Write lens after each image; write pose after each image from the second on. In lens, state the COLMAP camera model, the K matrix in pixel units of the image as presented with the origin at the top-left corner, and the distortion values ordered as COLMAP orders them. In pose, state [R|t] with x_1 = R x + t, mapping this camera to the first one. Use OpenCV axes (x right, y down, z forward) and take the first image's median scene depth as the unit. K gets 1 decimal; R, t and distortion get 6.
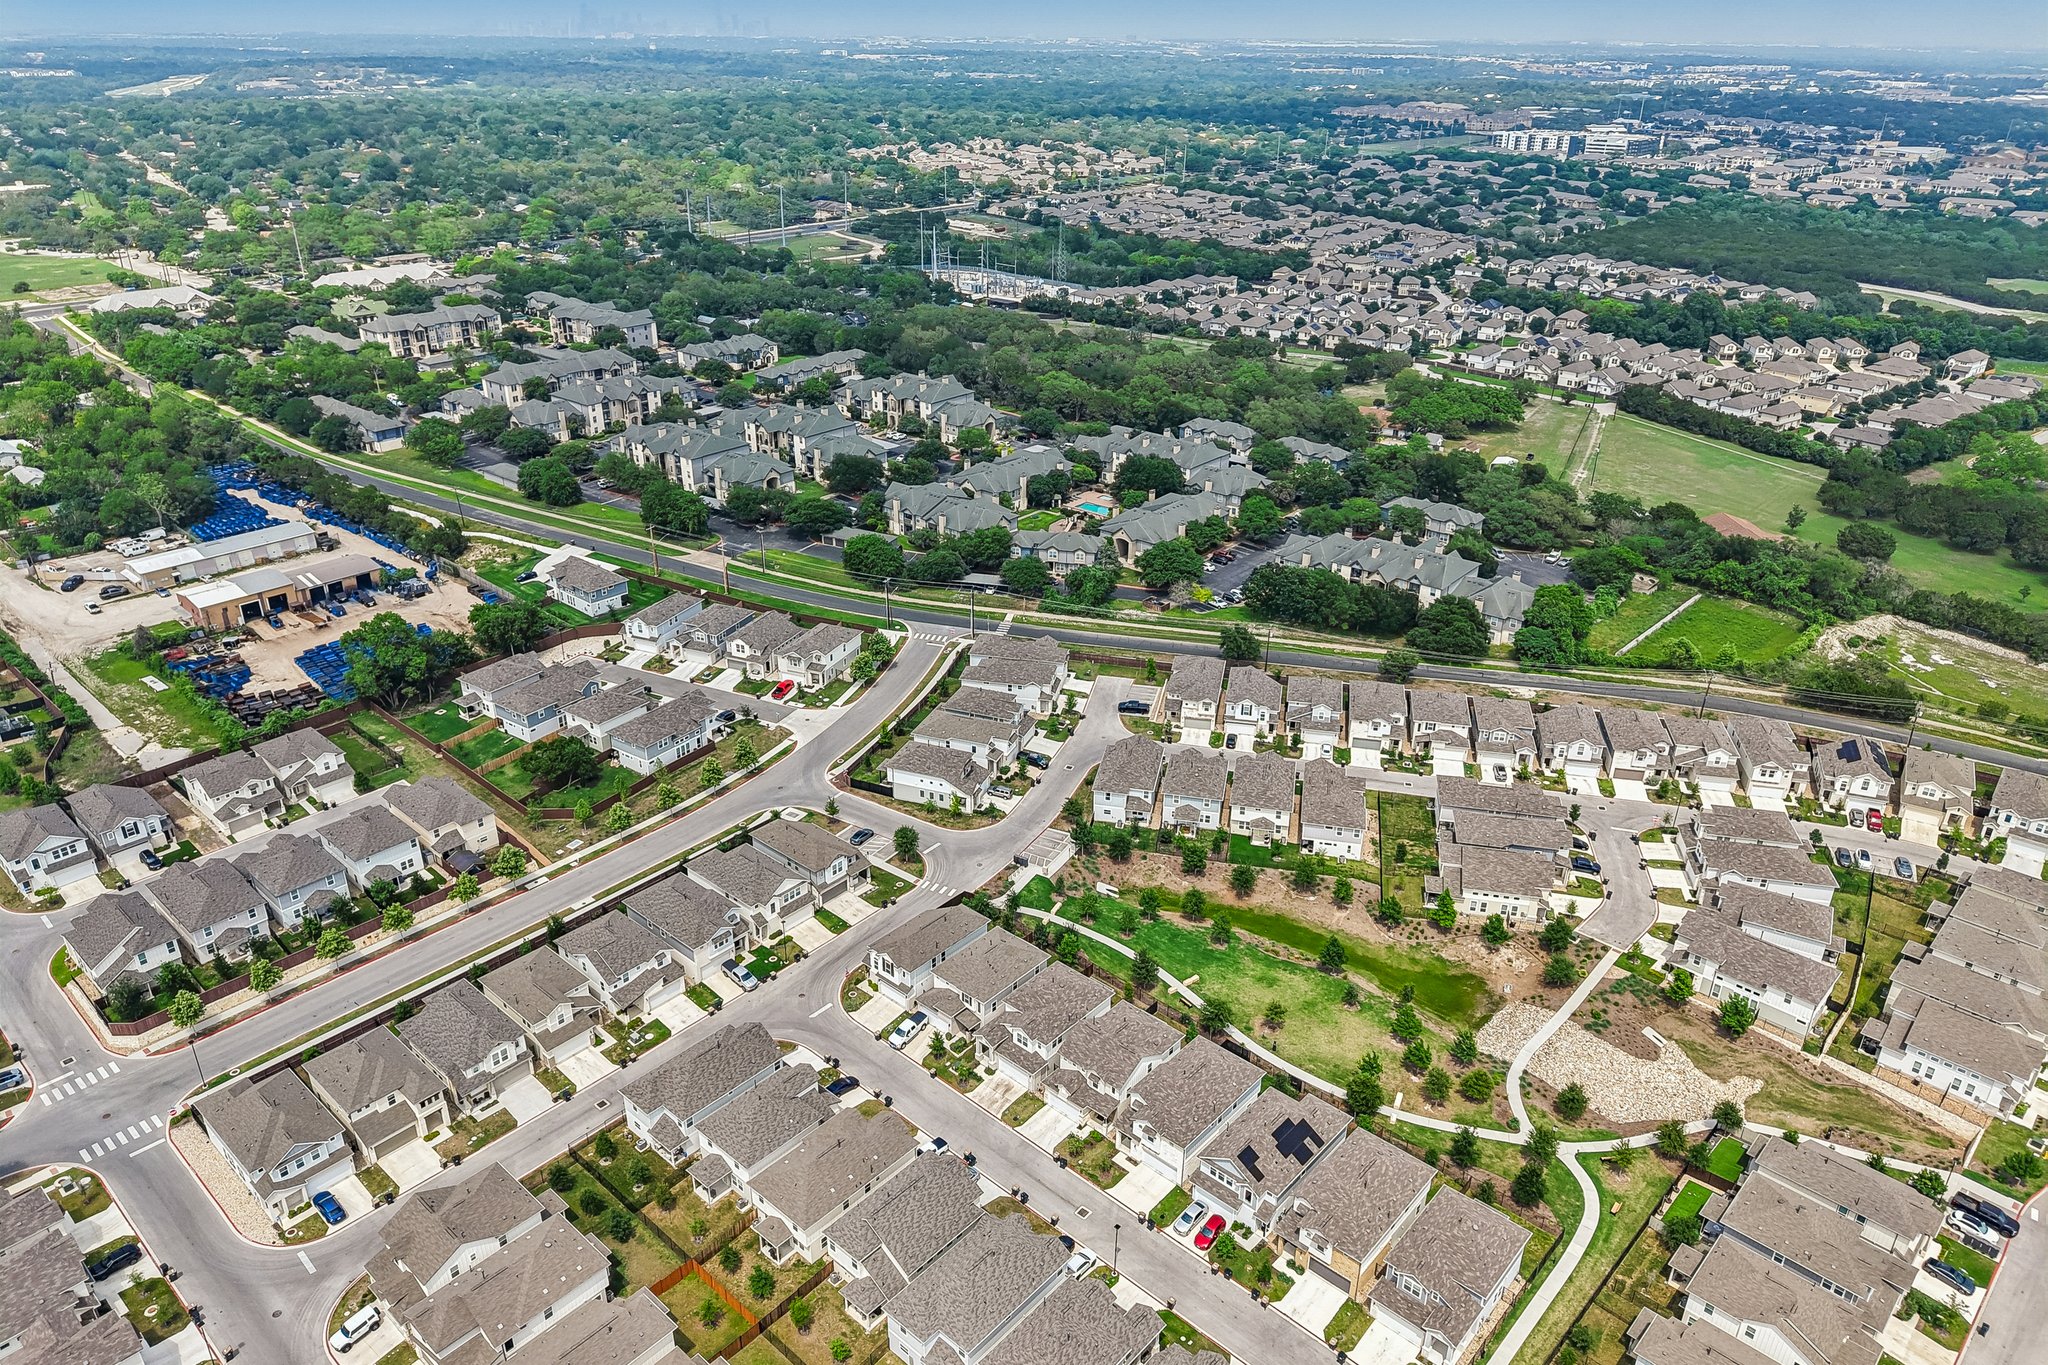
lens RADIAL K [[1363.3, 0, 1024.0], [0, 1363.3, 682.5], [0, 0, 1]] dist [0.023347, -0.024538]
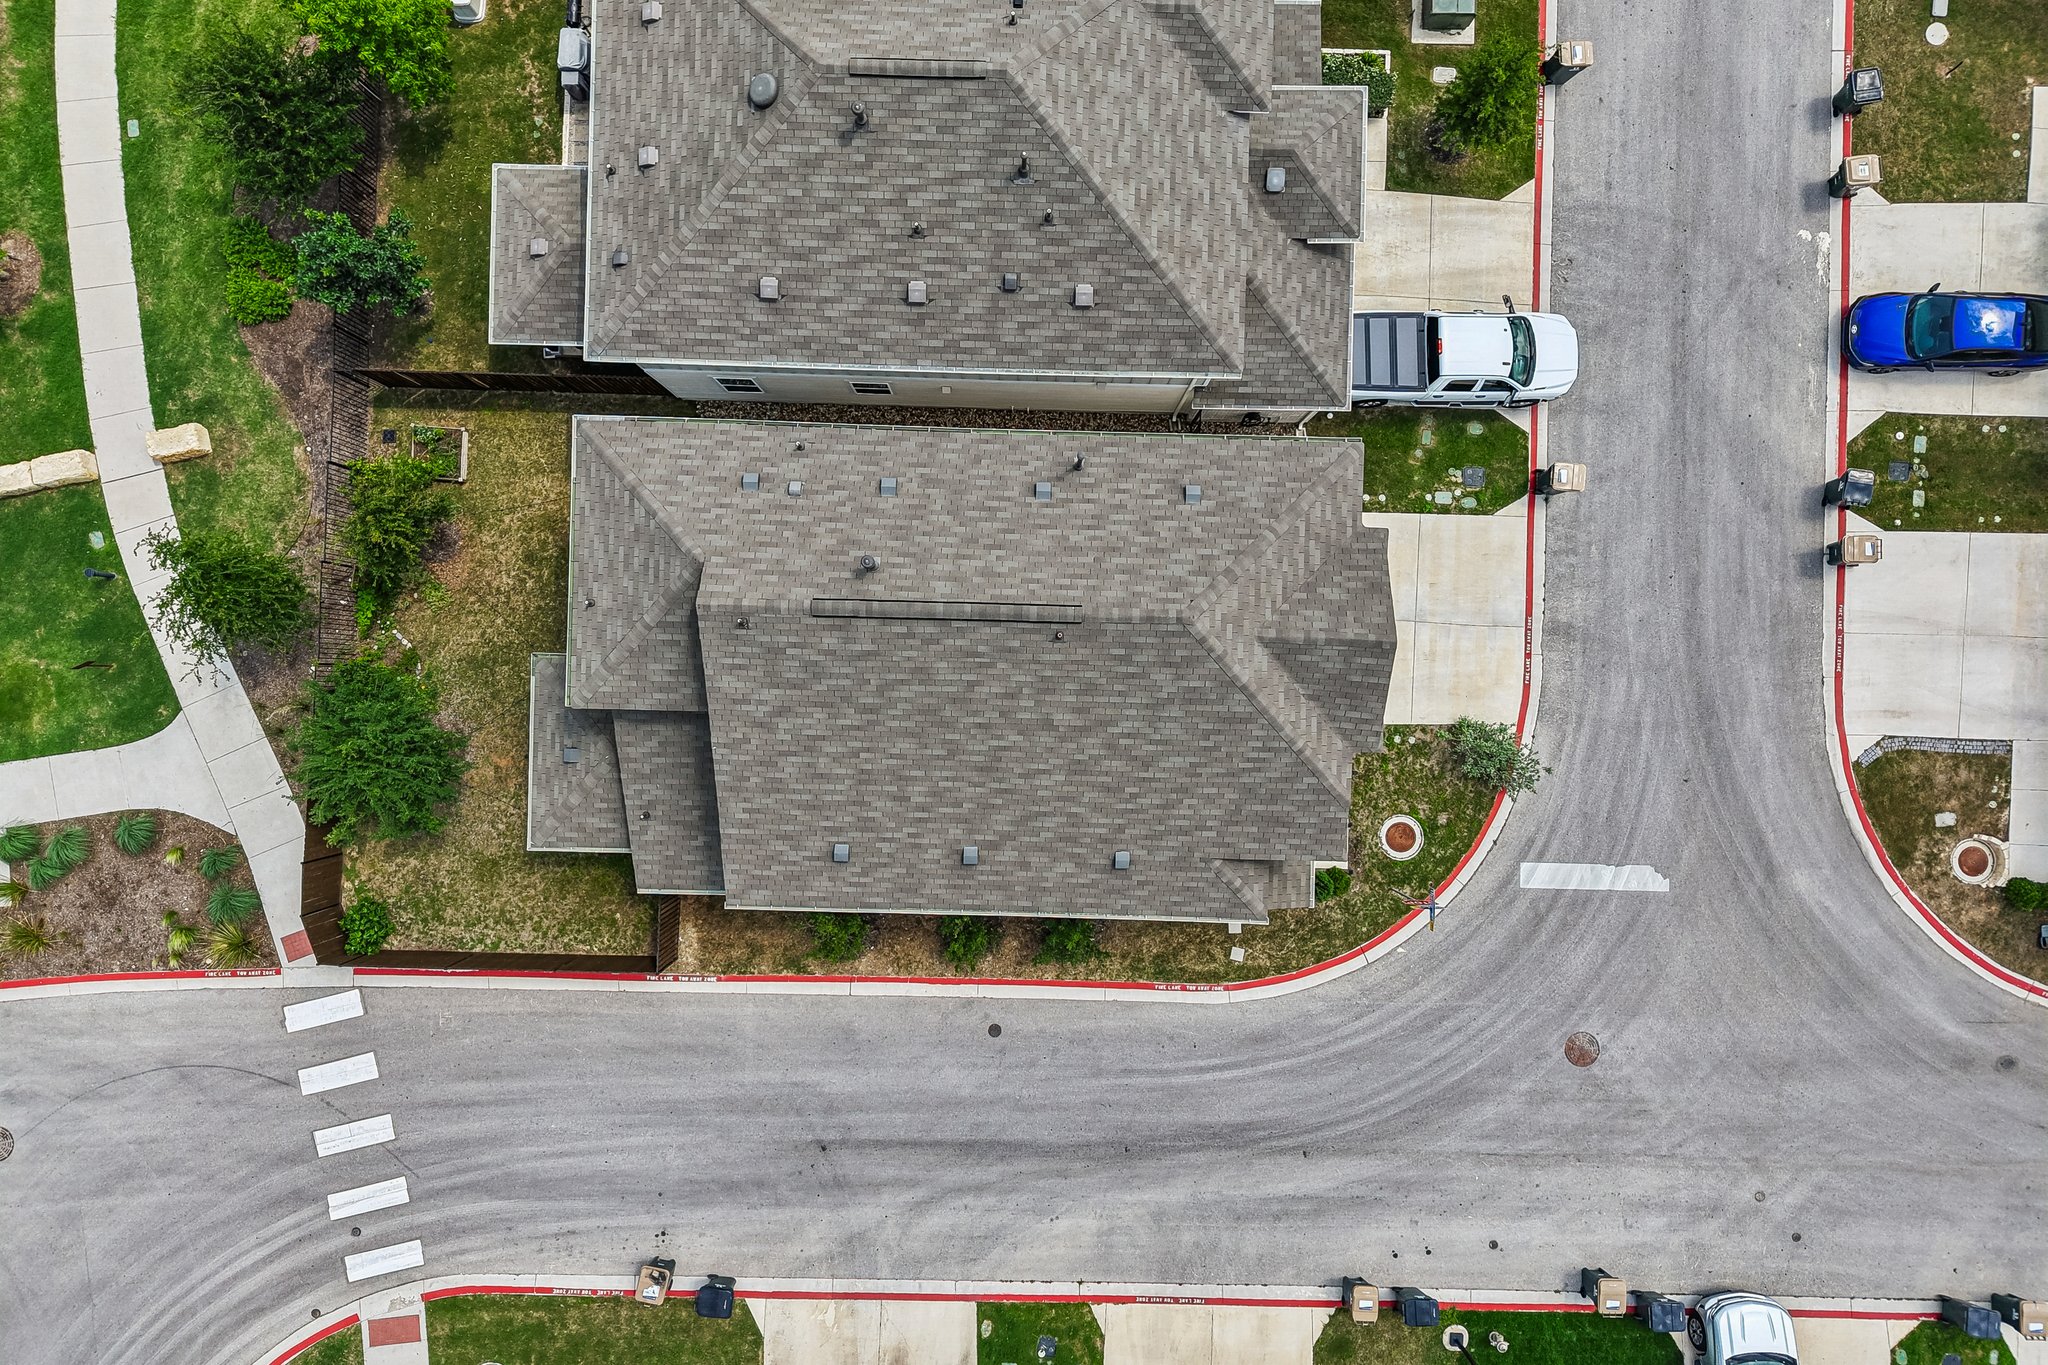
lens RADIAL K [[1389.5, 0, 1024.0], [0, 1389.5, 682.5], [0, 0, 1]] dist [0.027686, -0.040288]
pose [[-0.647909, -0.761700, -0.005173, -0.053095], [0.322408, -0.280383, 0.904123, 0.036090], [-0.690121, 0.584121, 0.427241, 0.653125]]
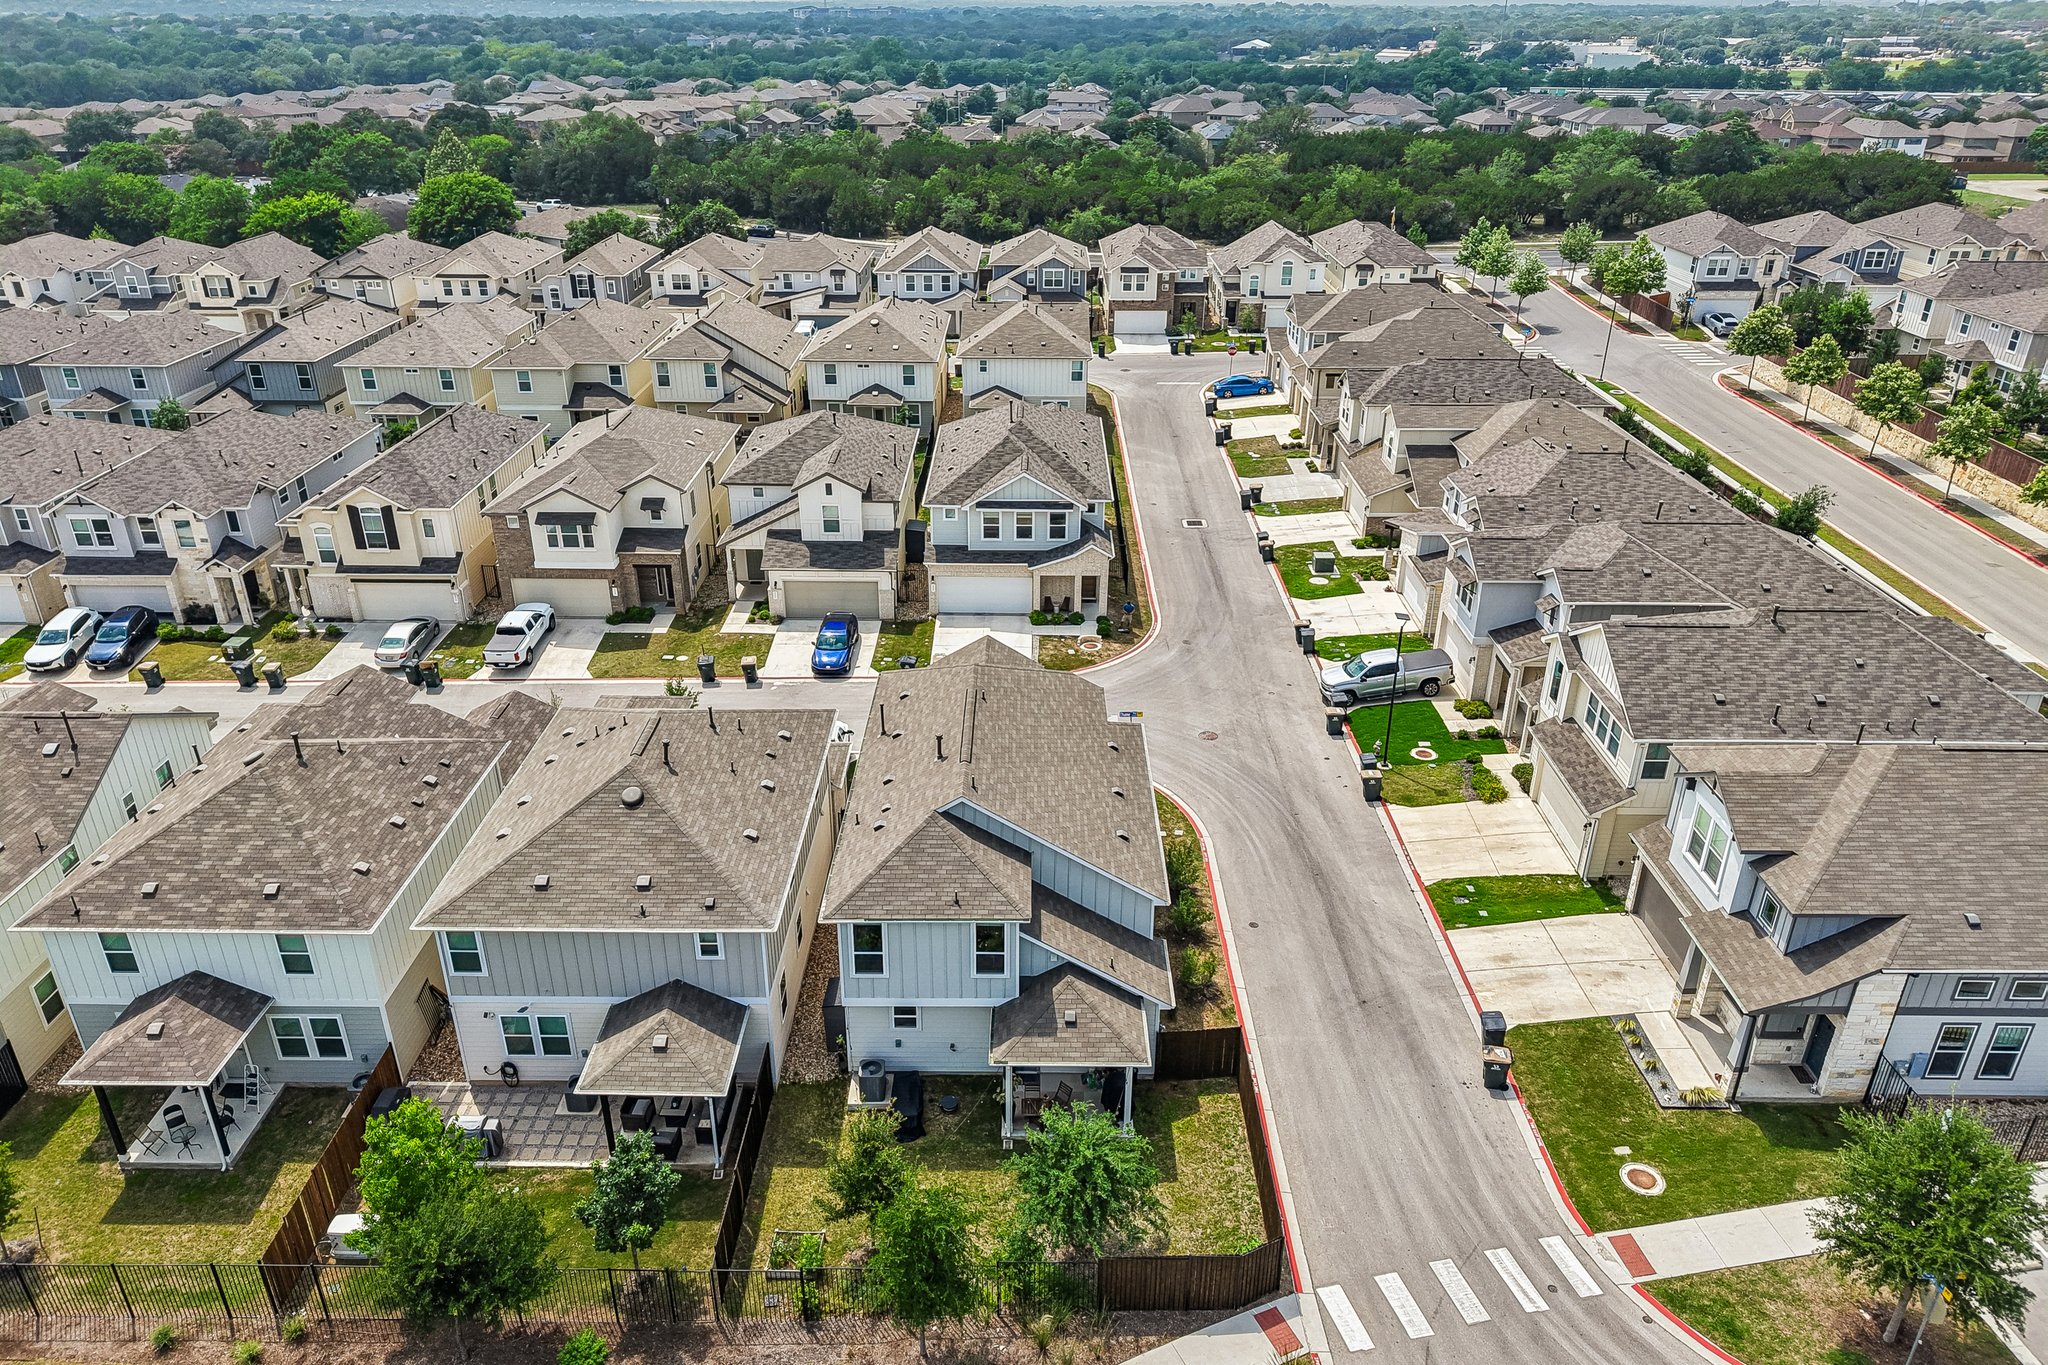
lens RADIAL K [[1363.3, 0, 1024.0], [0, 1363.3, 682.5], [0, 0, 1]] dist [0.023347, -0.024538]
pose [[-0.748747, 0.283280, -0.599275, 0.043159], [-0.296876, 0.665021, 0.685282, 0.007487], [0.592657, 0.691014, -0.413834, 0.761264]]
